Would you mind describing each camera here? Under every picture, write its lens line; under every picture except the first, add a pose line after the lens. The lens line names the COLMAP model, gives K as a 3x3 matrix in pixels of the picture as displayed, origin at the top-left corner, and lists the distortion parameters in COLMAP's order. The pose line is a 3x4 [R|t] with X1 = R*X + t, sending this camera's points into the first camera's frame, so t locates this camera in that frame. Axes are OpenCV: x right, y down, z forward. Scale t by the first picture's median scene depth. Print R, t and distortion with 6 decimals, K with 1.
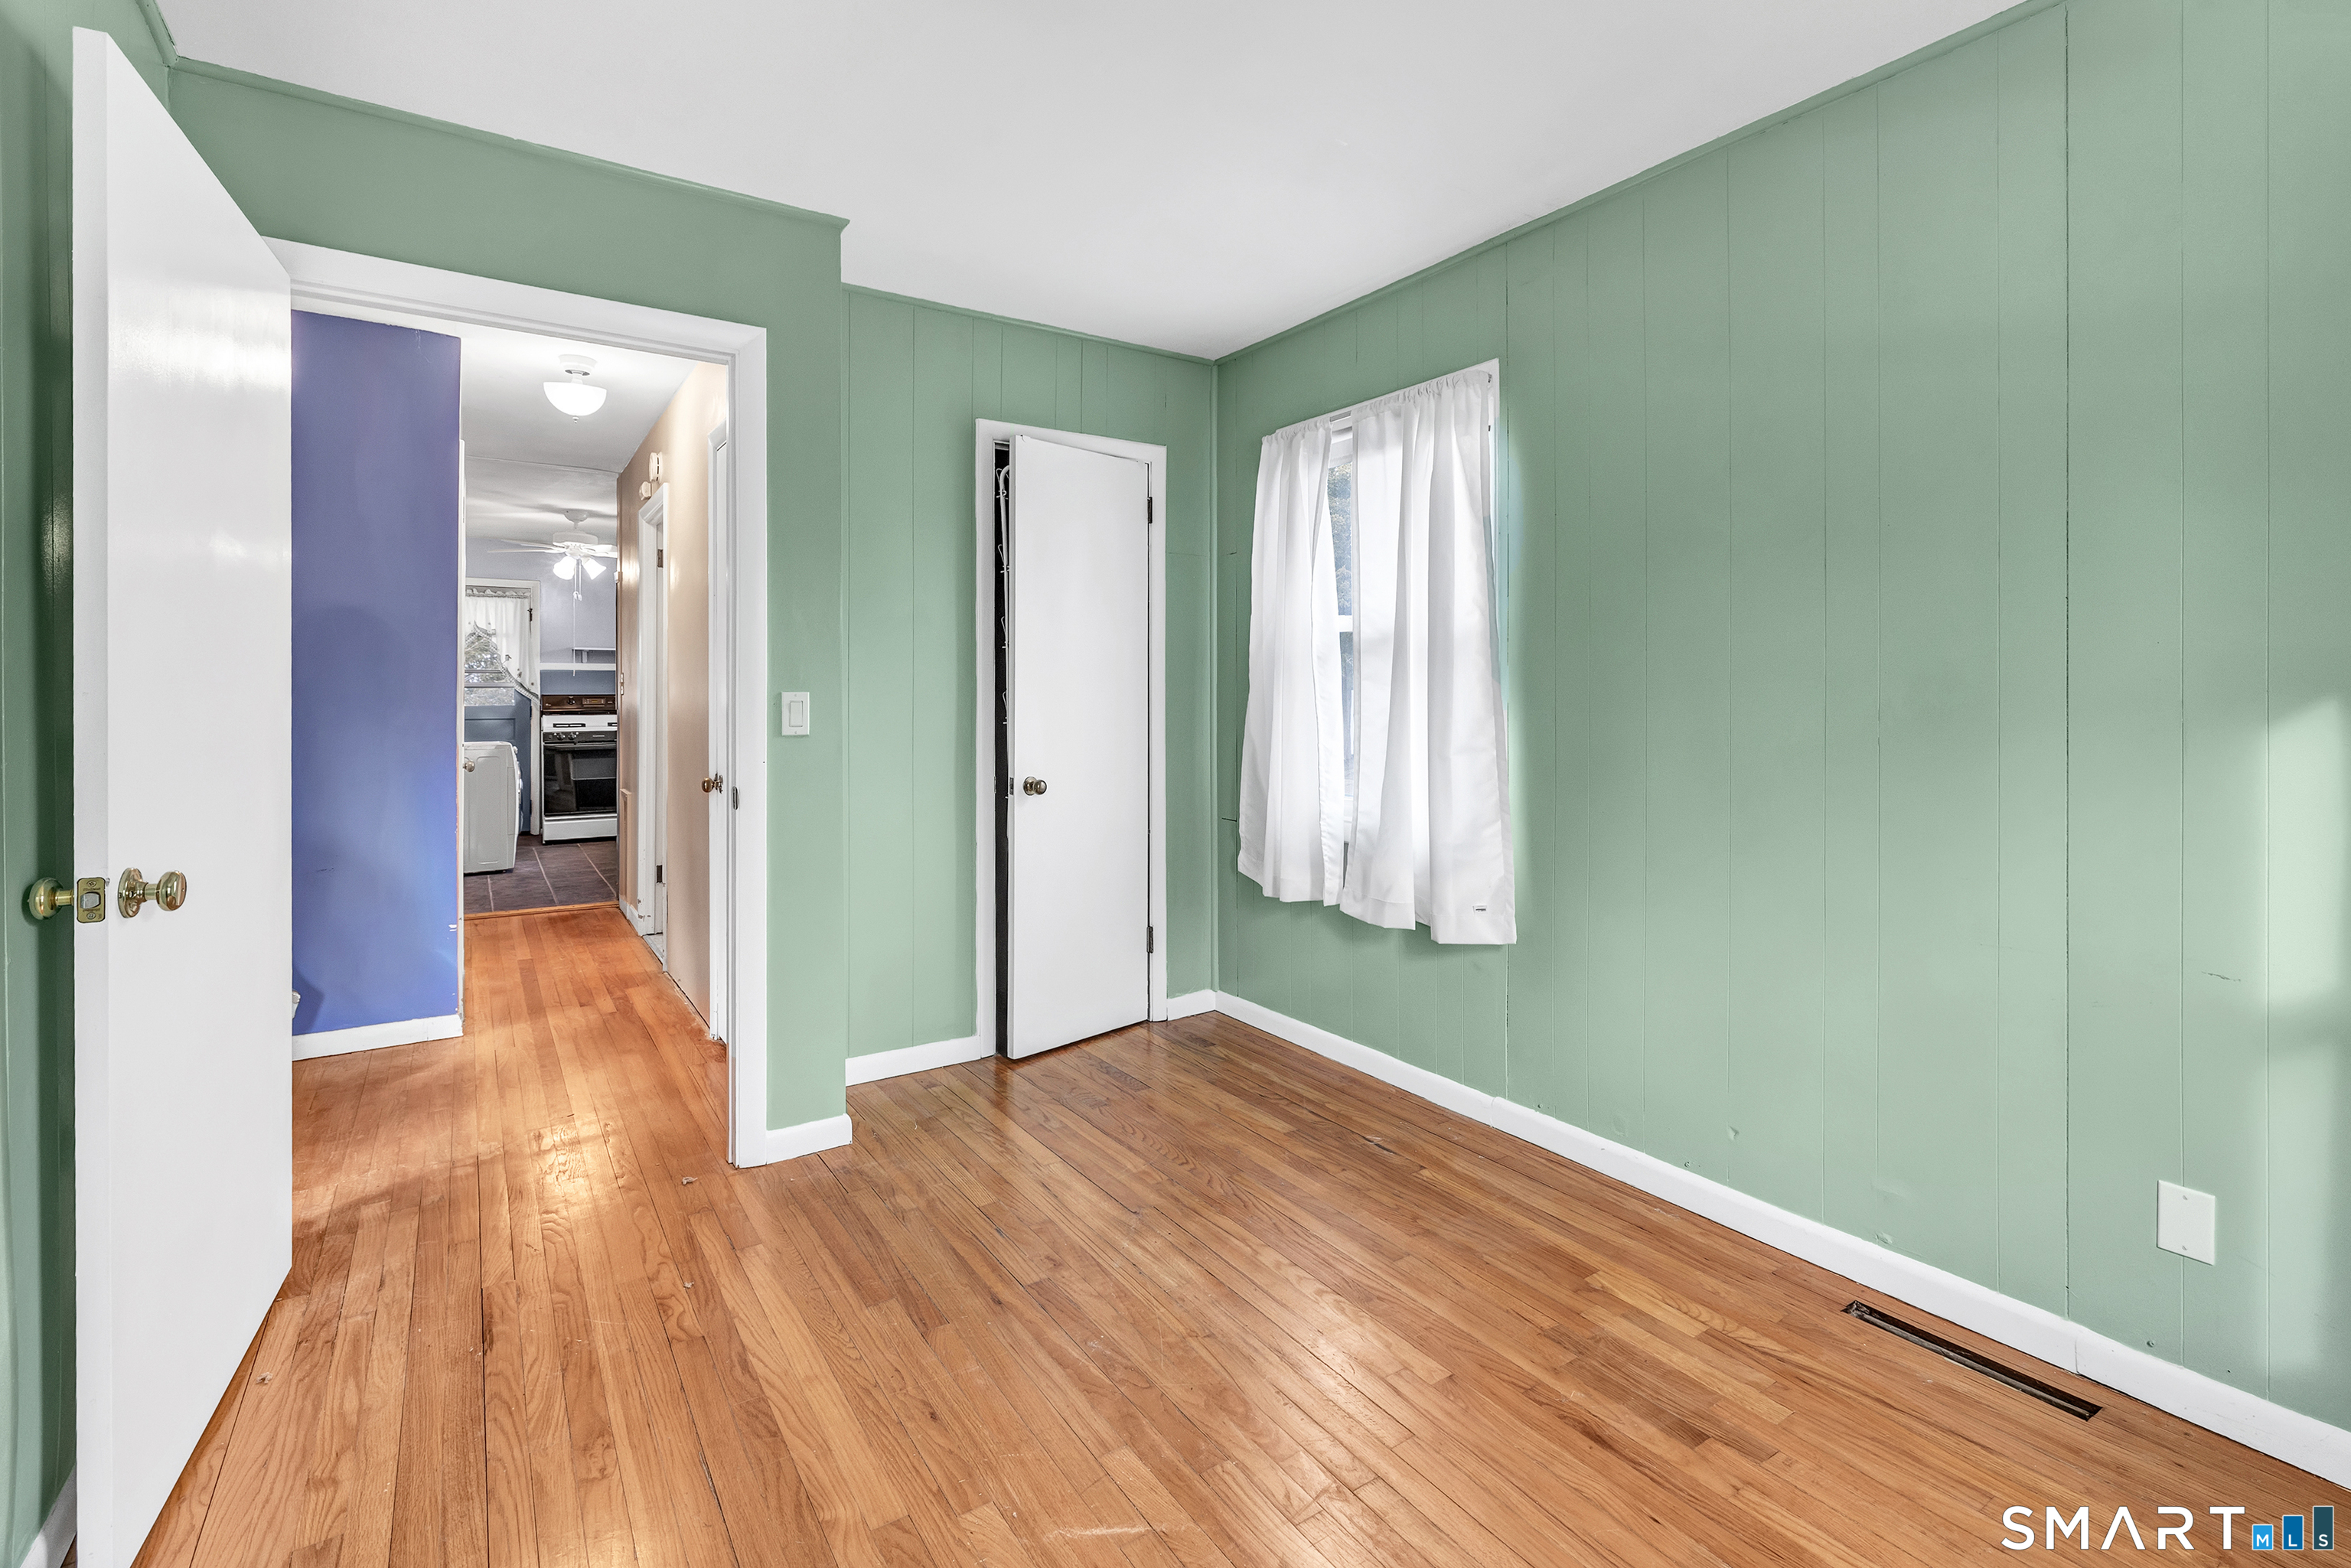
lens RADIAL K [[1069.6, 0, 1194.6], [0, 1069.6, 713.5], [0, 0, 1]] dist [-0.003463, 0.000761]
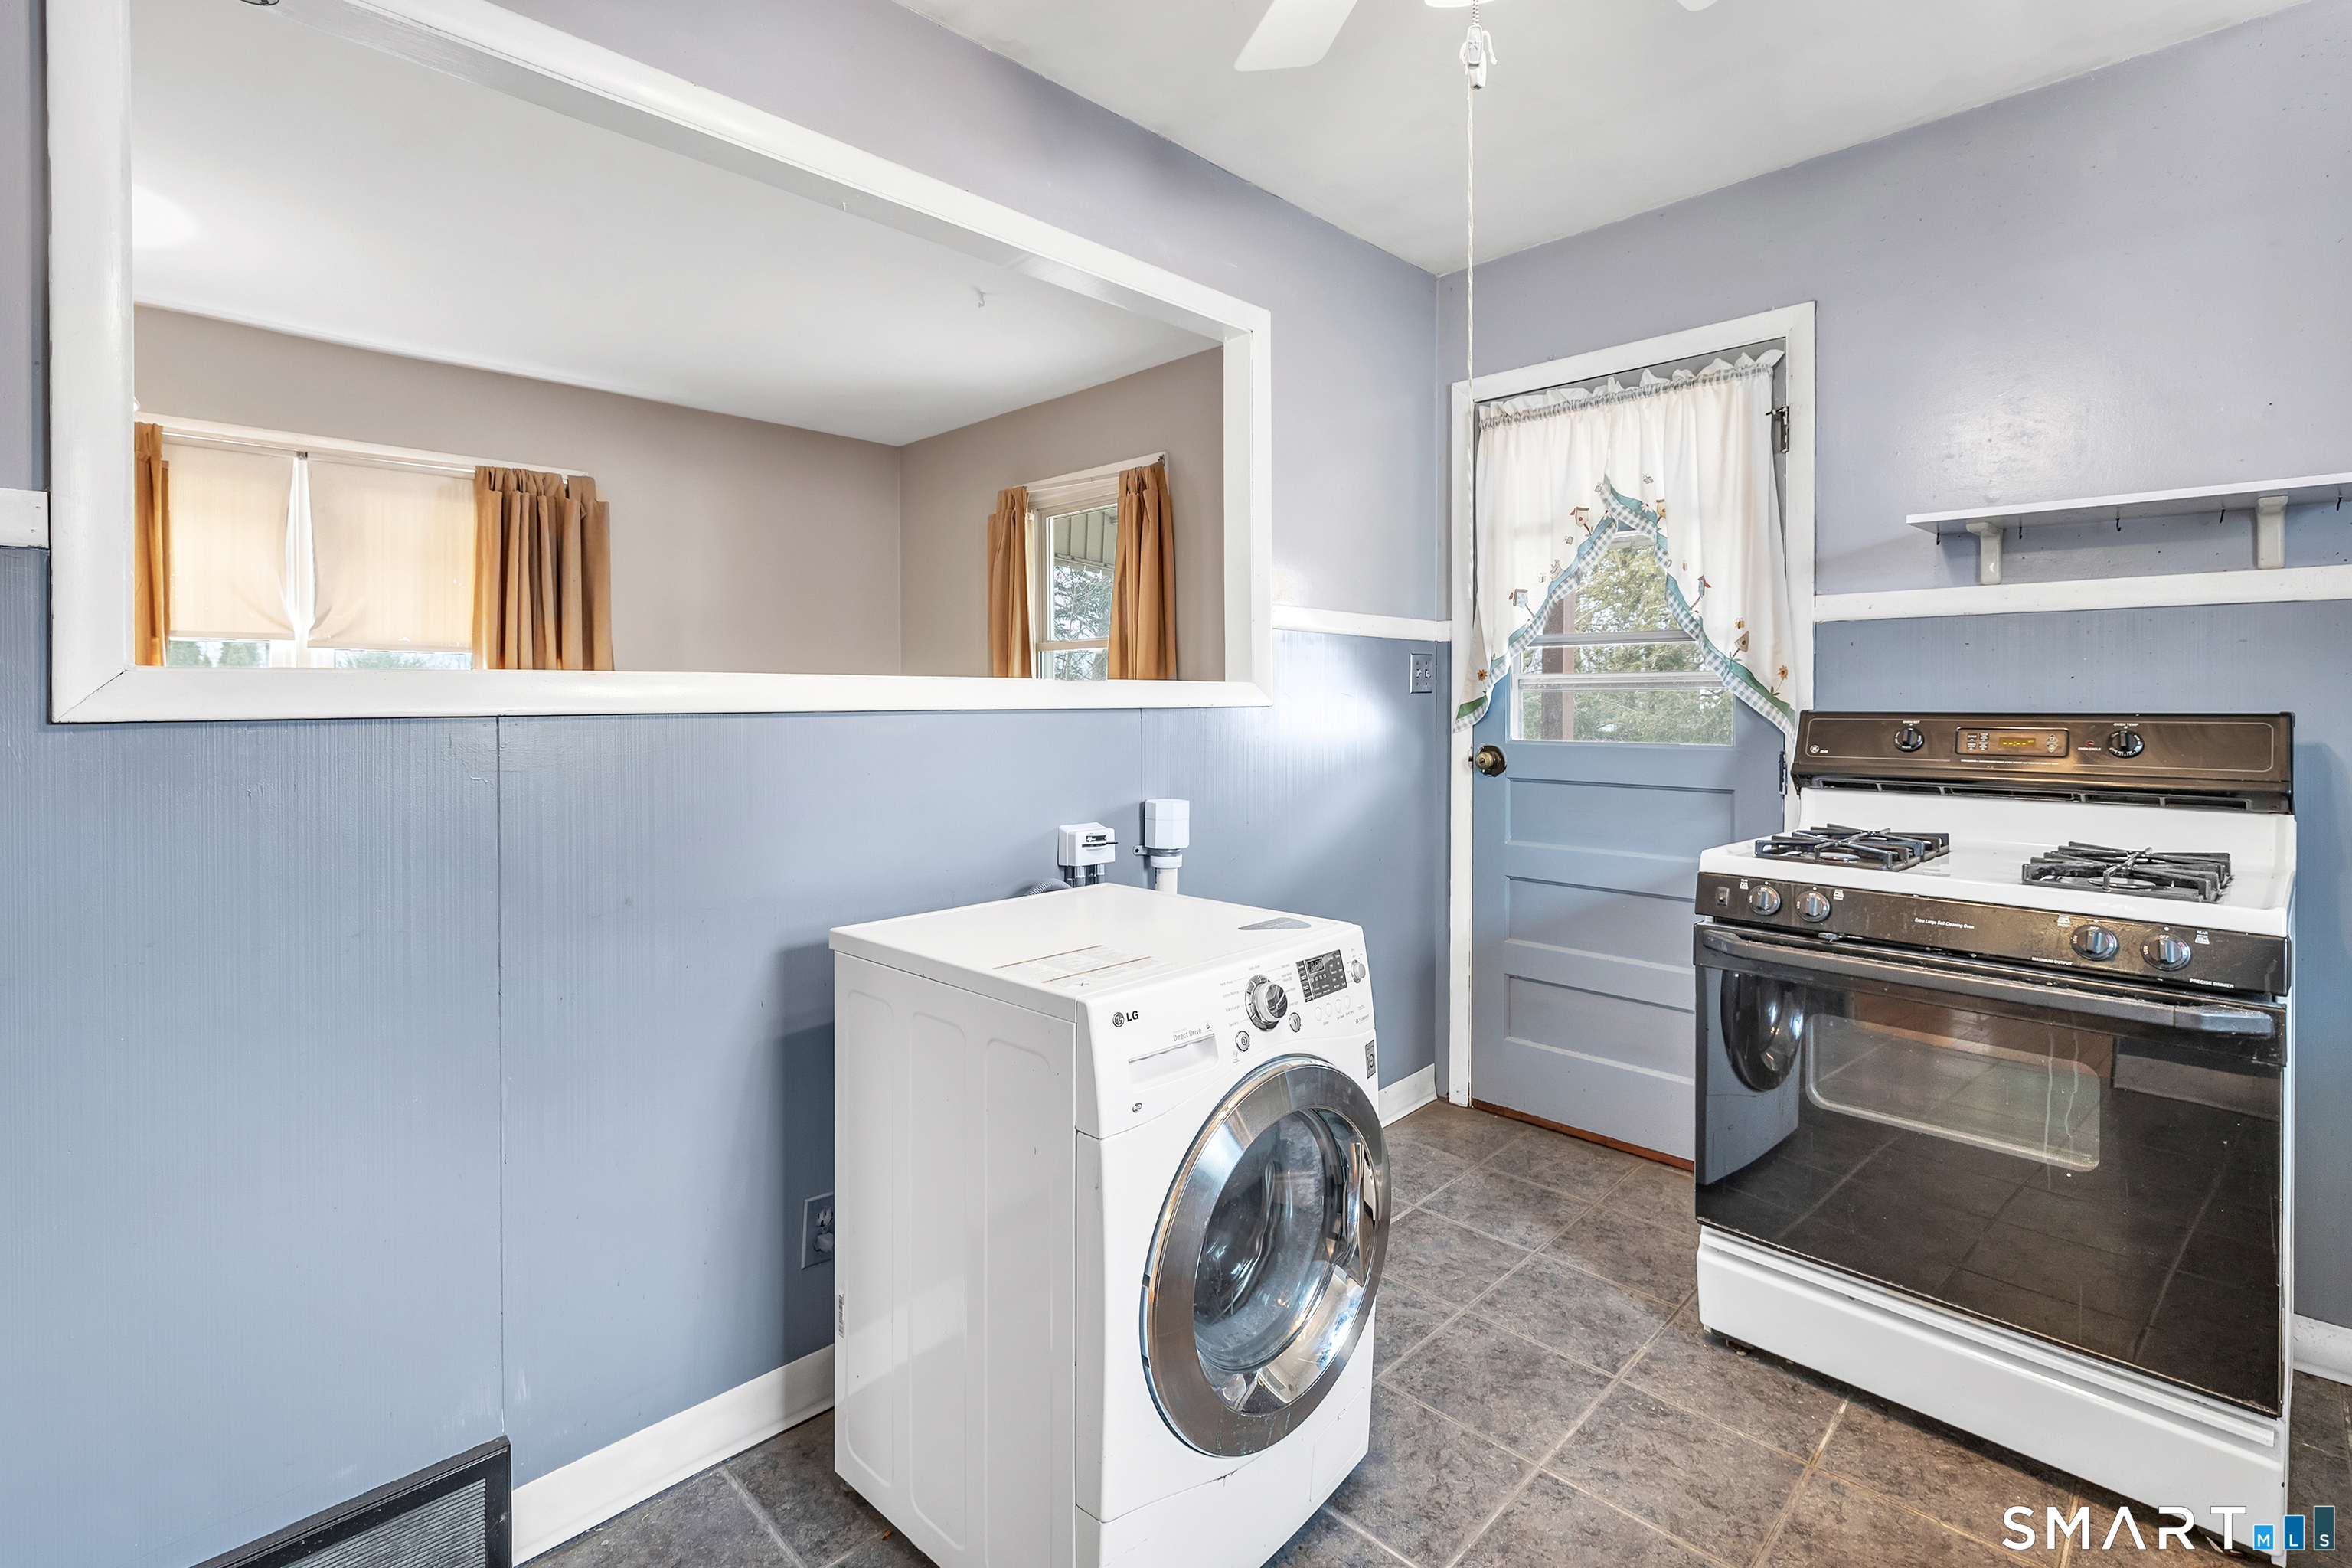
lens RADIAL K [[1070.1, 0, 1184.8], [0, 1070.1, 712.5], [0, 0, 1]] dist [-0.003463, 0.000761]
pose [[0.212527, 0.016535, -0.977015, -0.377943], [-0.004172, 0.999863, 0.016014, -0.020936], [0.977146, 0.000673, 0.212567, 0.788237]]
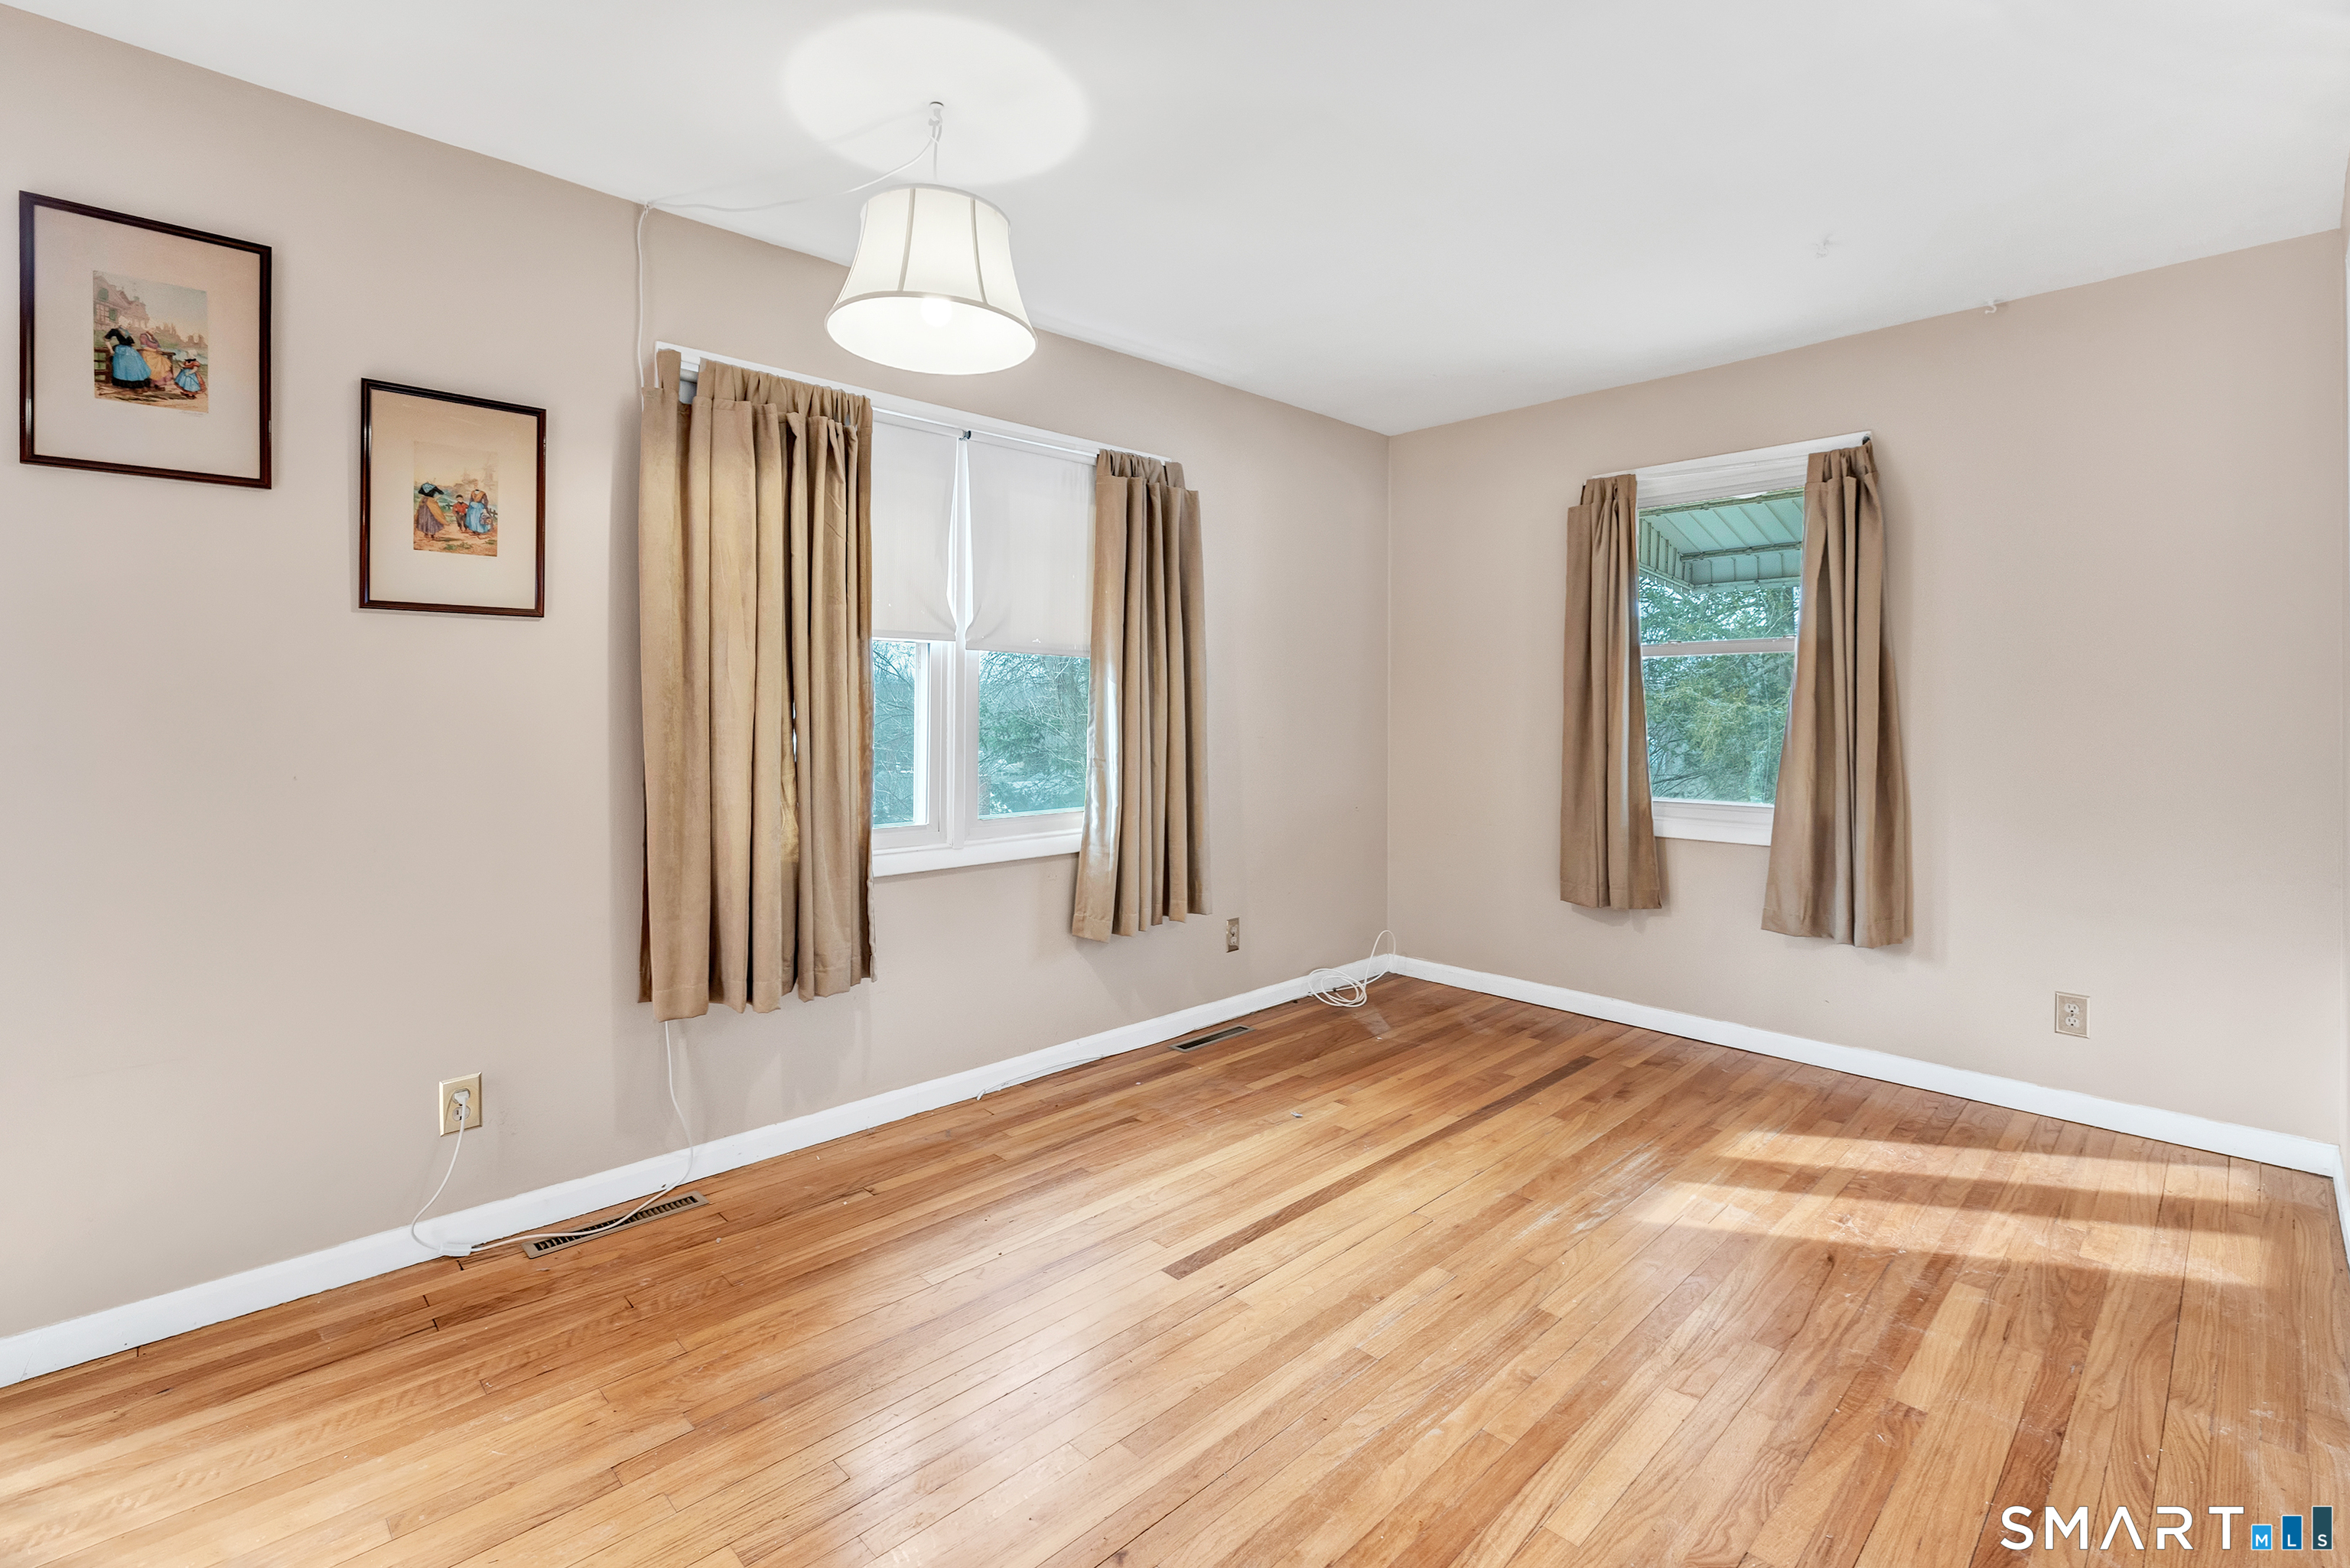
lens RADIAL K [[1069.2, 0, 1175.7], [0, 1069.2, 666.6], [0, 0, 1]] dist [-0.003463, 0.000761]
pose [[0.189796, -0.036660, -0.981139, -0.477089], [-0.005850, 0.999243, -0.038468, -0.018502], [0.981806, 0.013040, 0.189438, 0.553423]]
